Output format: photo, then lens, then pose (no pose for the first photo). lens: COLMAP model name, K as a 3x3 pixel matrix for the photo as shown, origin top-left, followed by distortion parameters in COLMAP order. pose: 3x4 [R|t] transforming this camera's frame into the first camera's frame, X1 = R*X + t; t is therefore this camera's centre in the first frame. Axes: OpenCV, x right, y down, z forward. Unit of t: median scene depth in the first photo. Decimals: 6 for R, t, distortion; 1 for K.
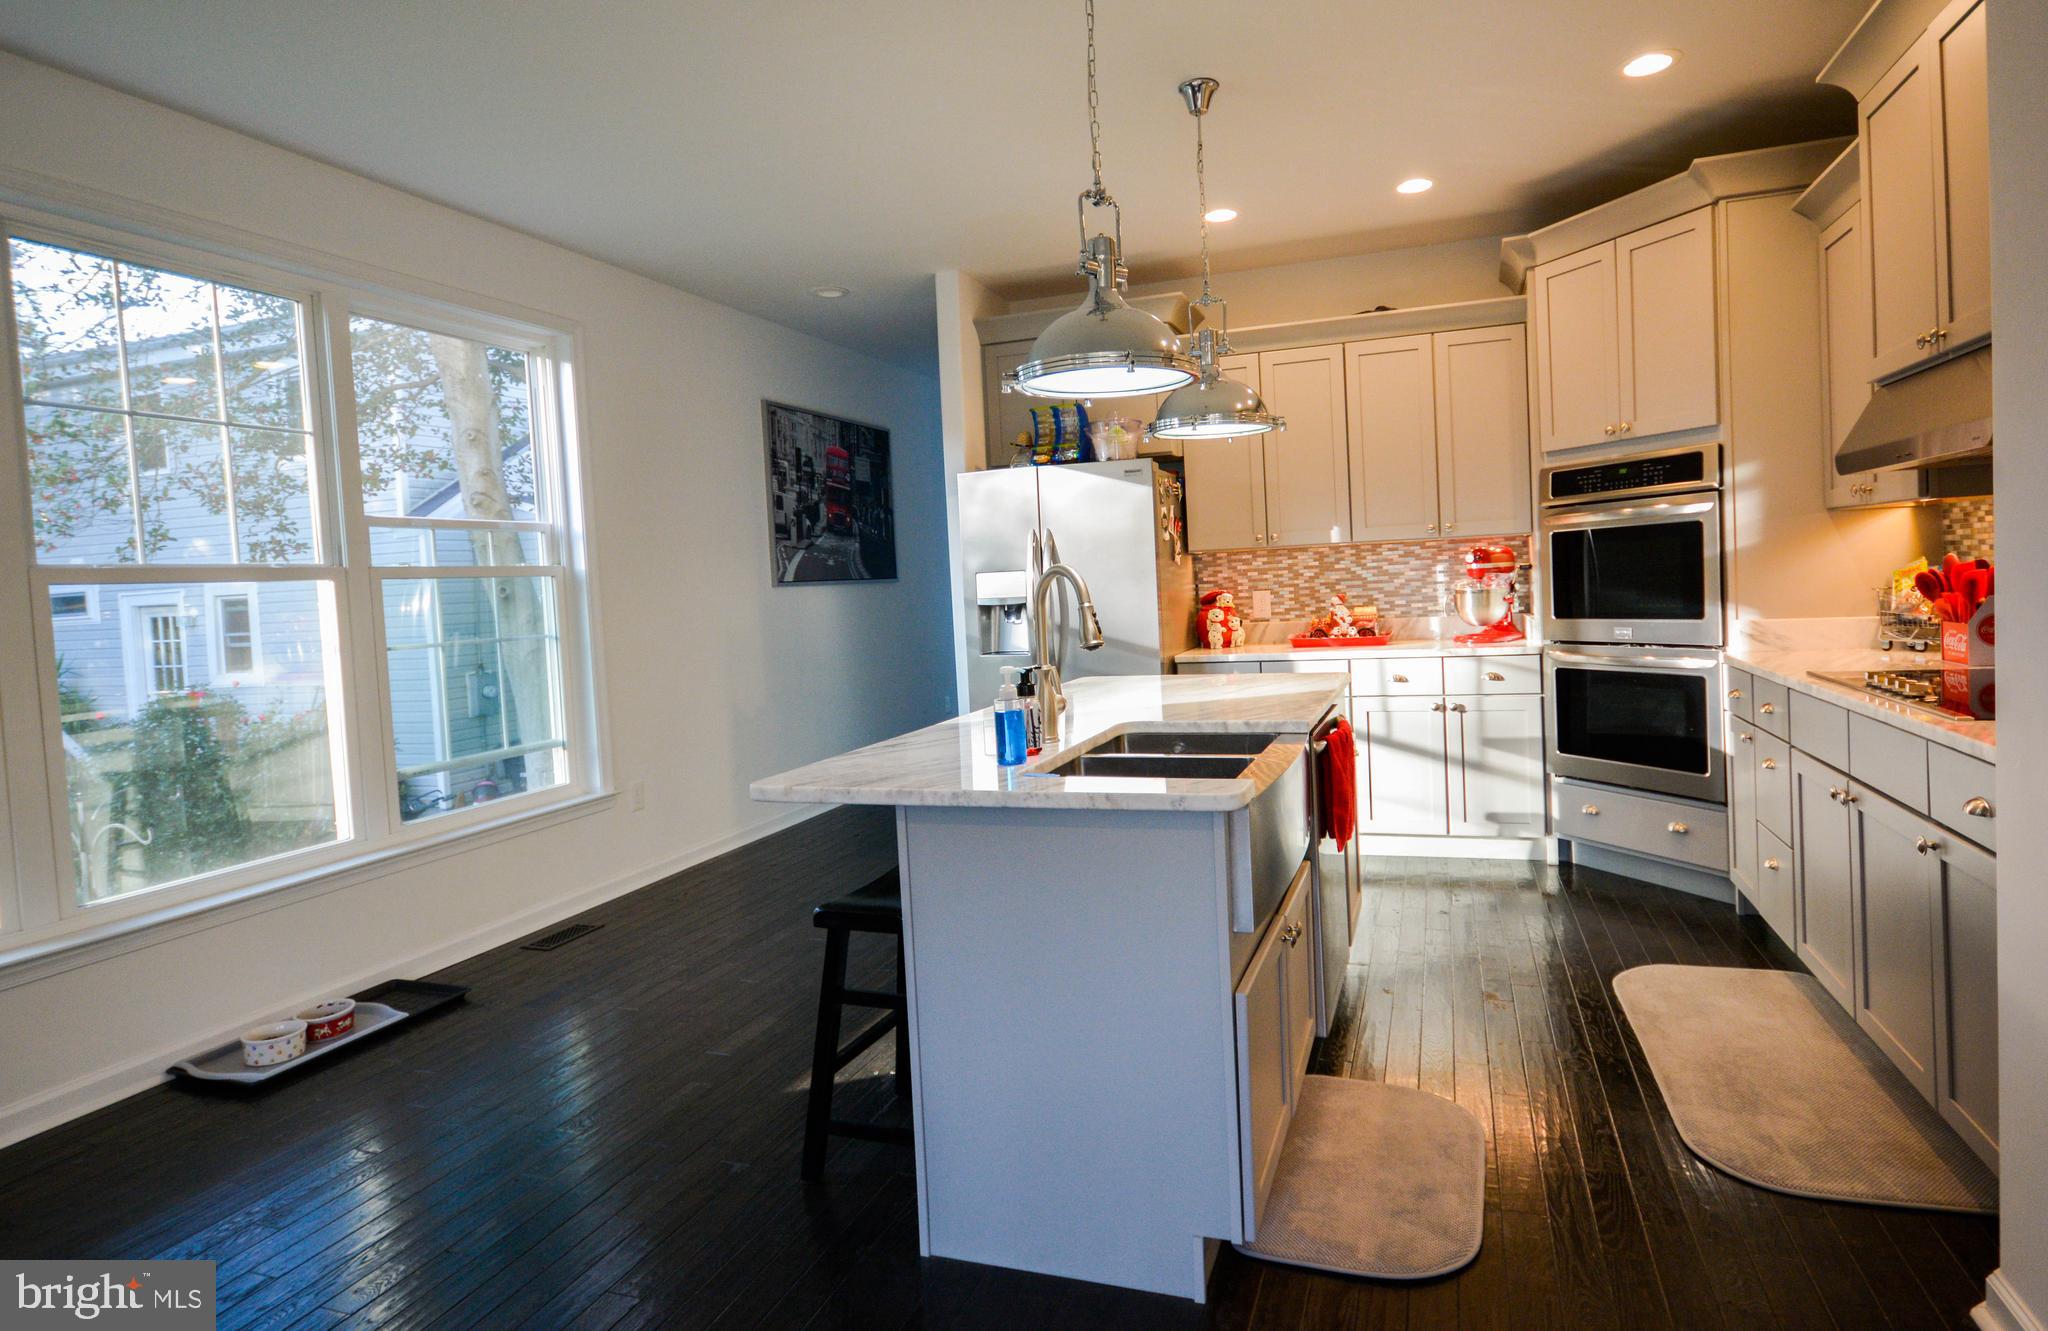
lens RADIAL K [[1063.6, 0, 1124.0], [0, 1063.6, 623.8], [0, 0, 1]] dist [-0.003281, -0.001675]
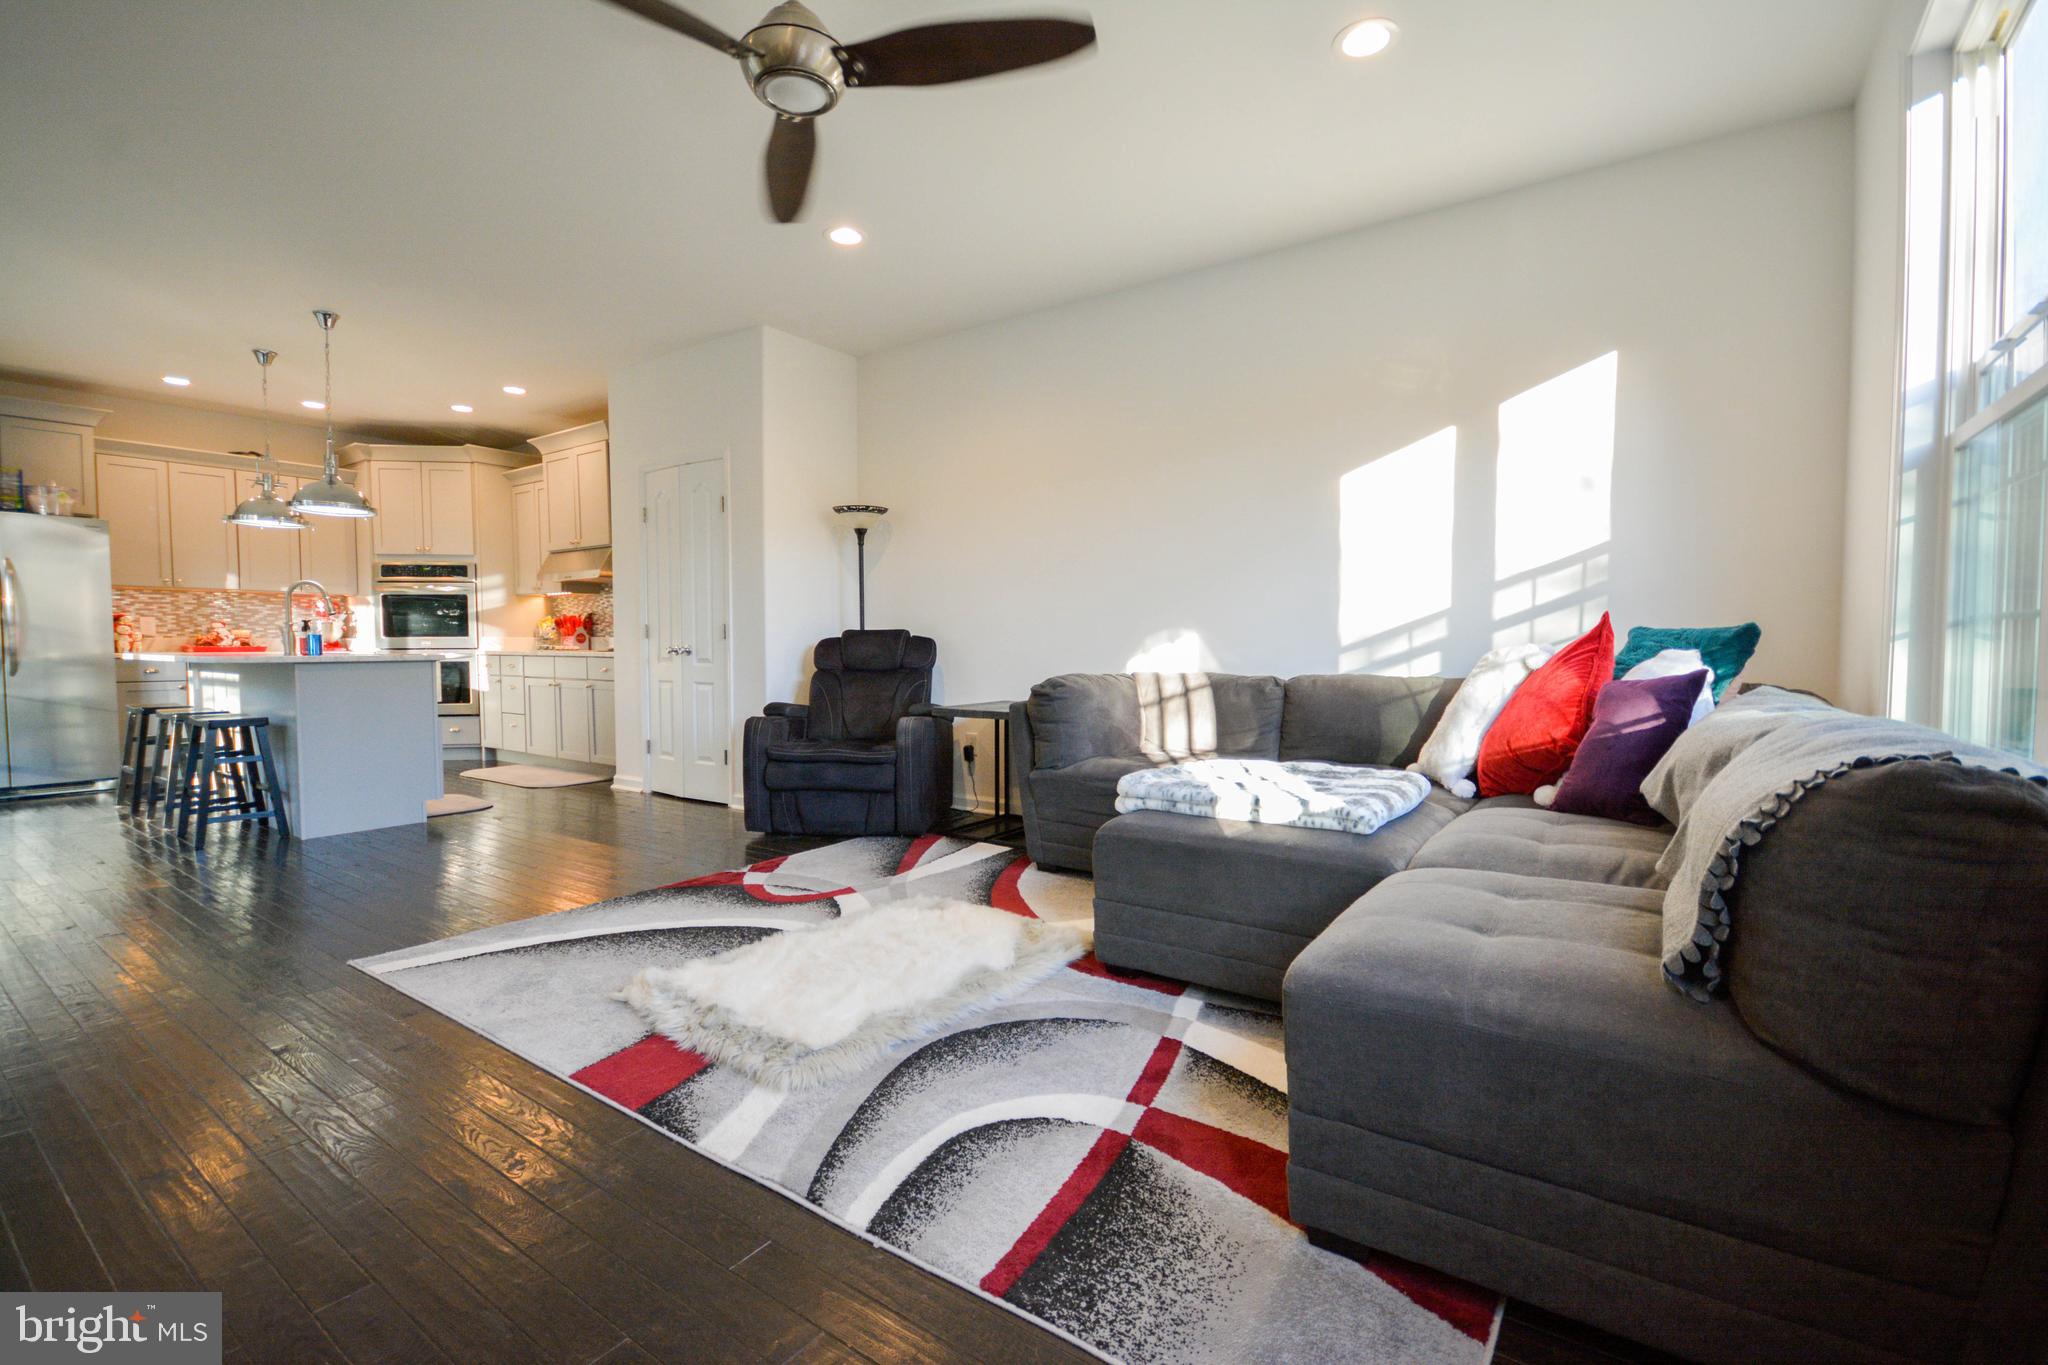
lens RADIAL K [[909.7, 0, 1024.6], [0, 909.7, 674.1], [0, 0, 1]] dist [-0.013018, -0.000803]
pose [[0.314924, 0.018650, 0.948934, -0.774227], [0.028226, 0.999181, -0.029005, 0.138333], [-0.948697, 0.035919, 0.314139, -0.635434]]
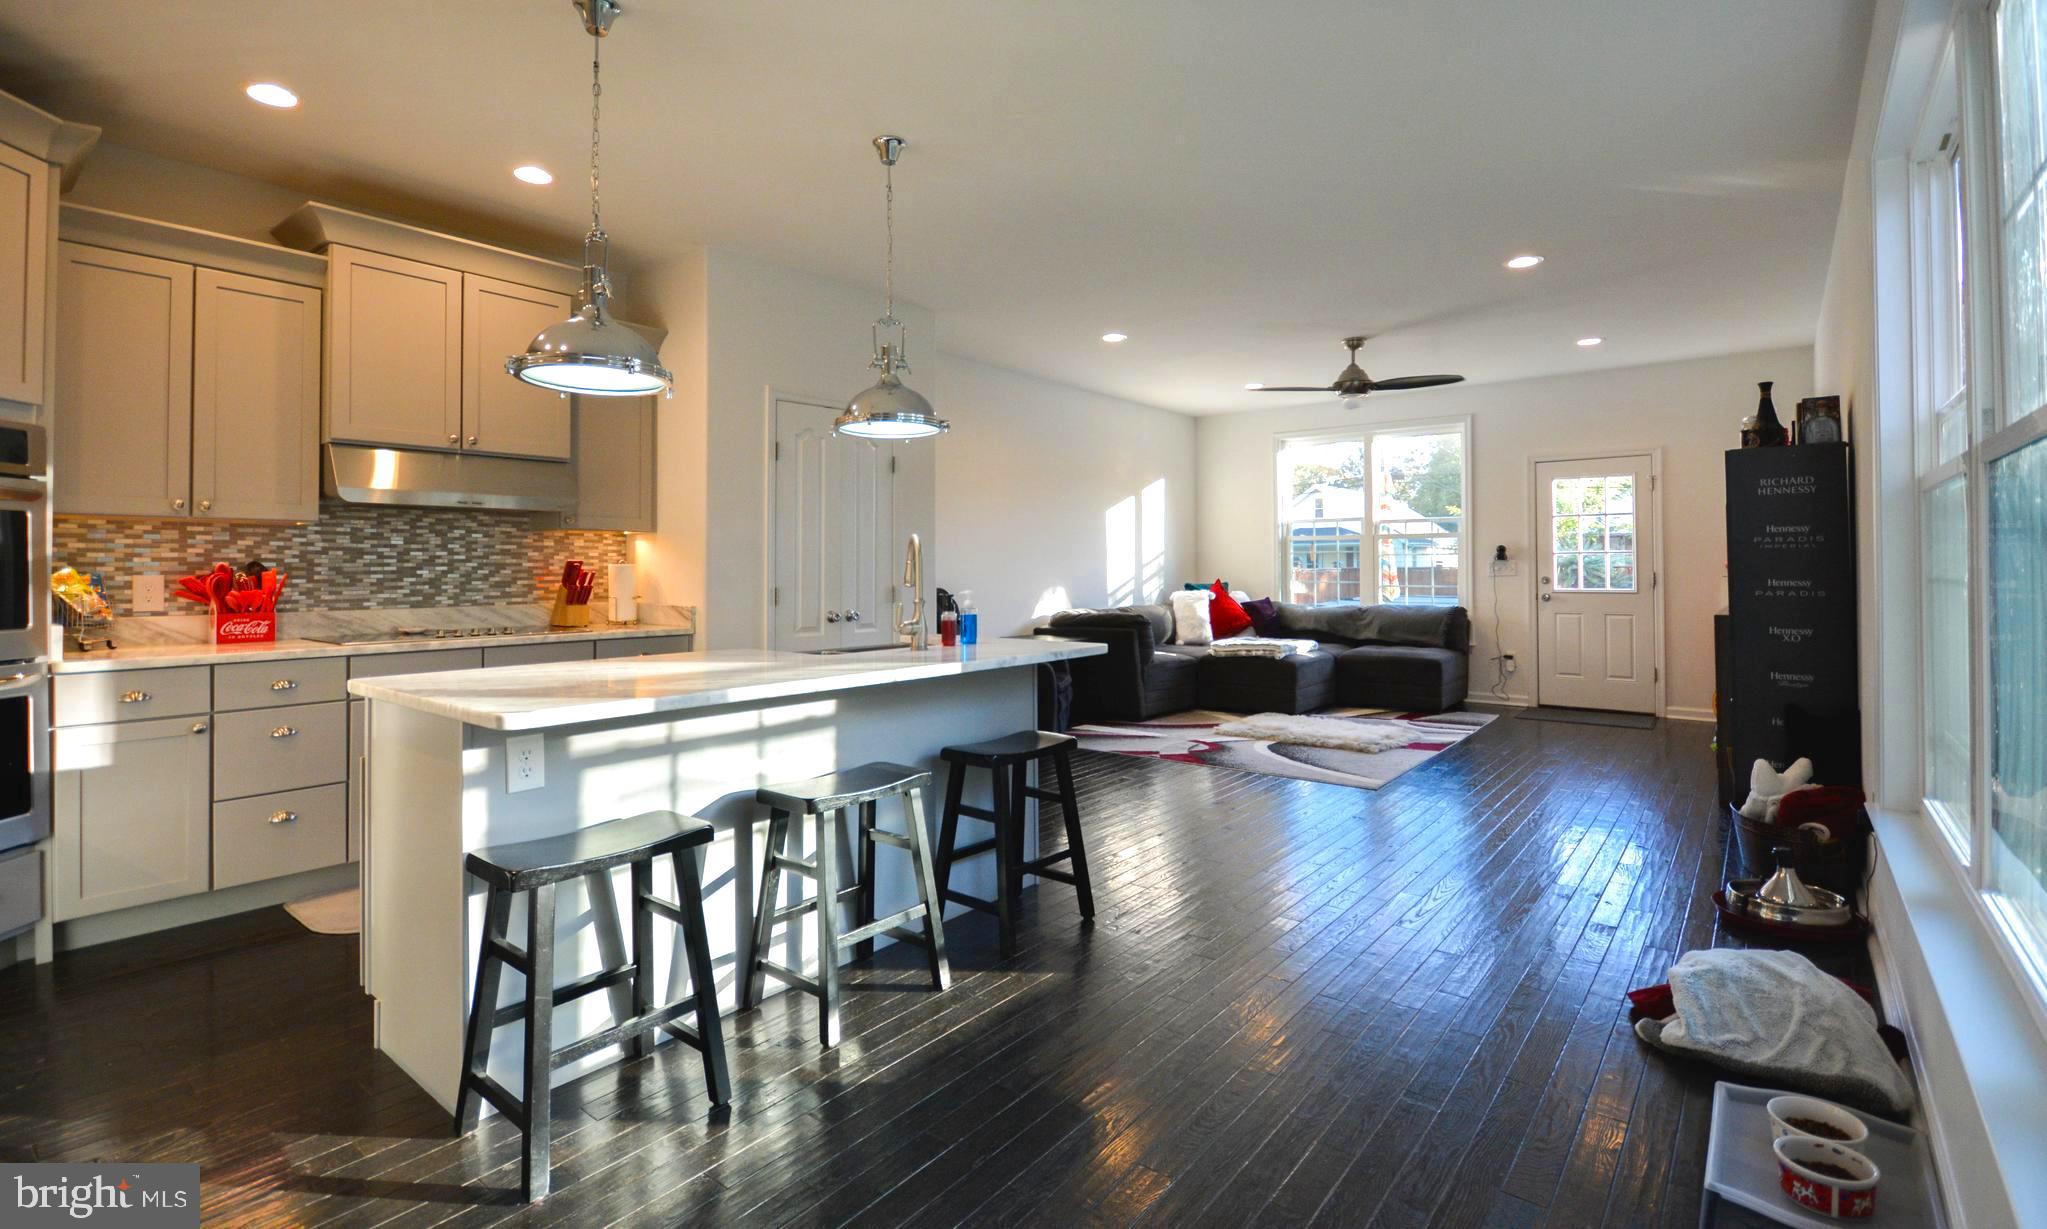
lens RADIAL K [[920.5, 0, 1034.5], [0, 920.5, 553.1], [0, 0, 1]] dist [-0.002847, 0.000575]
pose [[-0.930098, 0.062801, 0.361904, -0.373458], [0.070086, 0.997516, 0.007023, -0.010046], [-0.360564, 0.031896, -0.932189, 1.125509]]
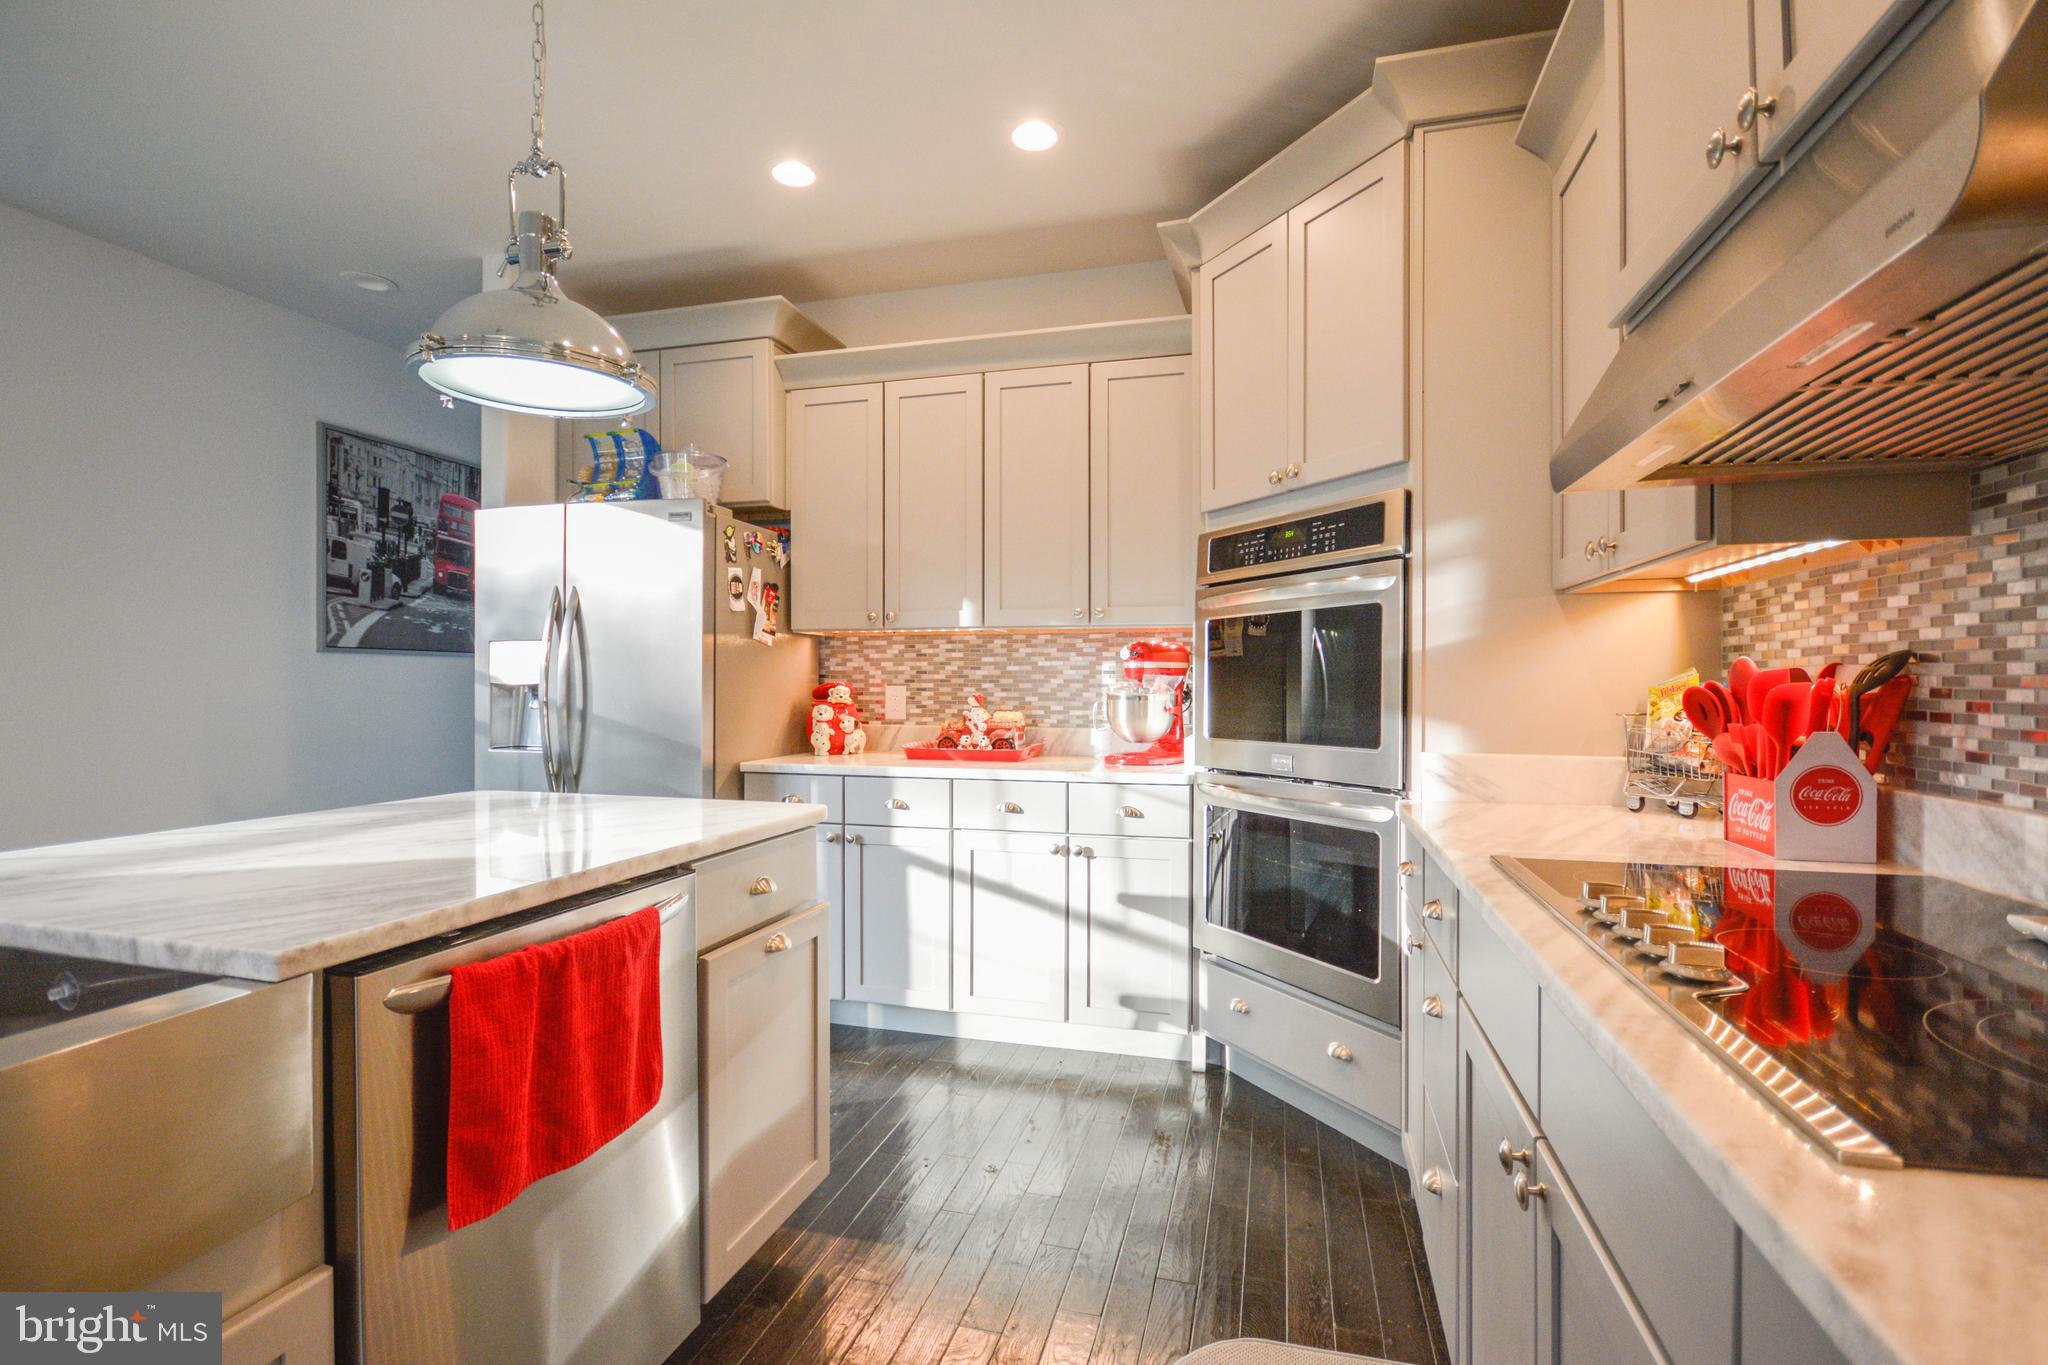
lens RADIAL K [[909.7, 0, 1078.3], [0, 909.7, 693.5], [0, 0, 1]] dist [-0.013018, -0.000803]
pose [[0.996832, 0.050651, 0.061320, 0.258933], [-0.048353, 0.998092, -0.038393, -0.006449], [-0.063148, 0.035306, 0.997379, 0.354563]]
